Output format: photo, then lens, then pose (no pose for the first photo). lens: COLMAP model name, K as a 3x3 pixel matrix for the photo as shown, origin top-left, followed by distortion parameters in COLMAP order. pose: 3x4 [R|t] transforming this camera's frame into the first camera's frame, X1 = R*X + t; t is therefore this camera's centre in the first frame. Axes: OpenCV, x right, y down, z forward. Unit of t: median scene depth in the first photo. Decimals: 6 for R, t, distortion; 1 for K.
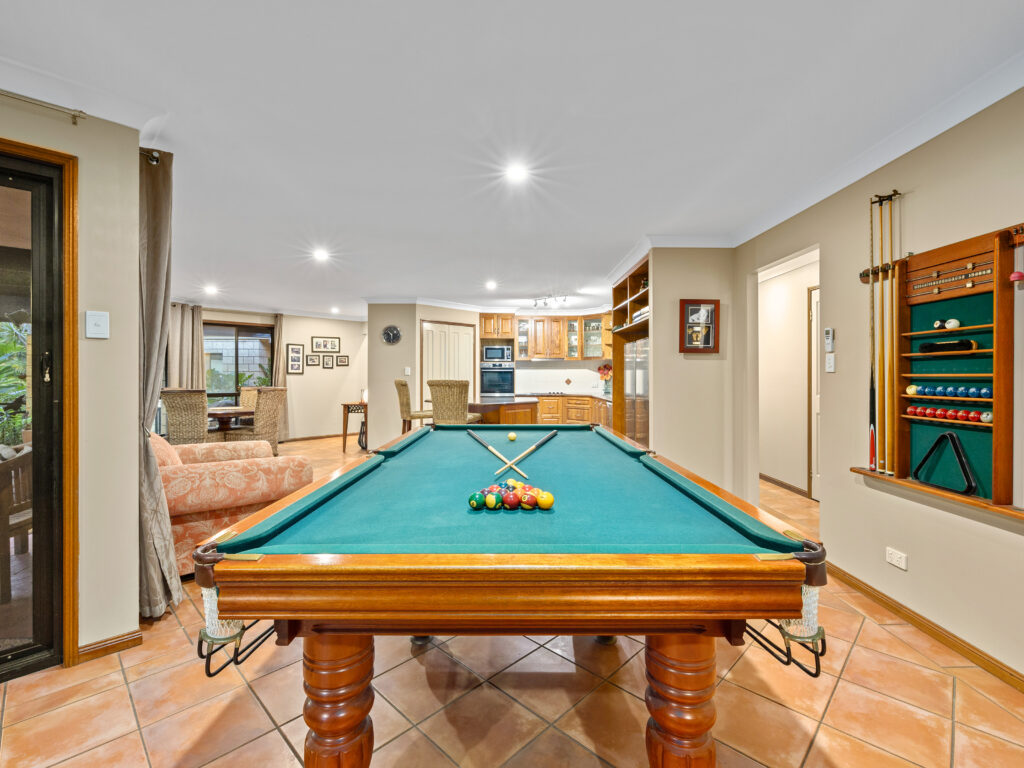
lens RADIAL K [[473.7, 0, 516.4], [0, 473.7, 372.0], [0, 0, 1]] dist [0.010462, 0.000824]
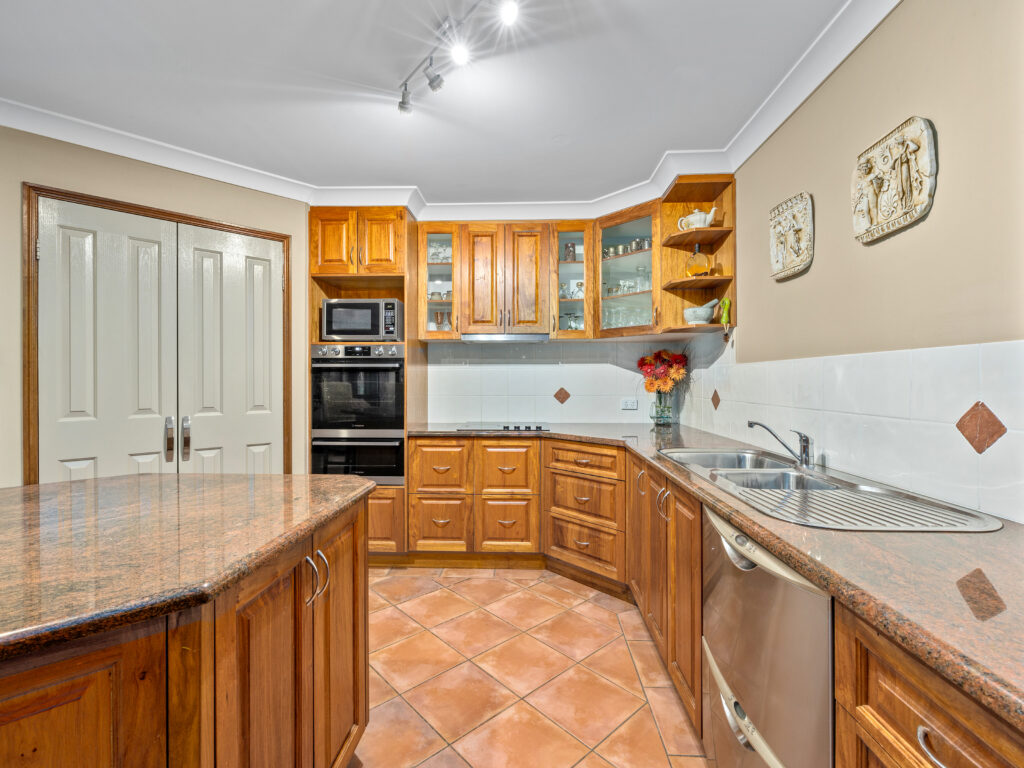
lens RADIAL K [[473.7, 0, 511.7], [0, 473.7, 381.3], [0, 0, 1]] dist [0.010462, 0.000824]
pose [[0.997871, 0.001379, -0.065211, 0.097797], [-0.000315, 0.999867, 0.016331, 0.002666], [0.065225, -0.016276, 0.997738, 0.633051]]
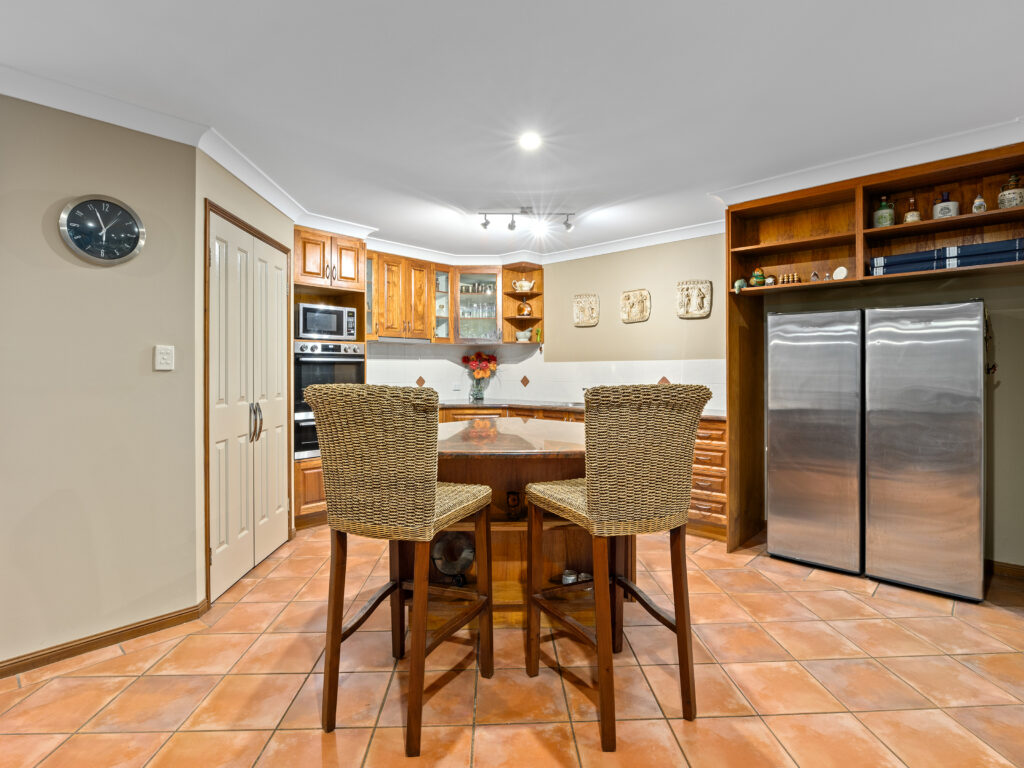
lens RADIAL K [[530.8, 0, 515.6], [0, 530.8, 379.6], [0, 0, 1]] dist [-0.001824, 0.000812]
pose [[0.689224, -0.013472, 0.724424, -0.280229], [-0.008303, 0.999615, 0.026490, 0.000876], [-0.724501, -0.024273, 0.688846, 0.510931]]
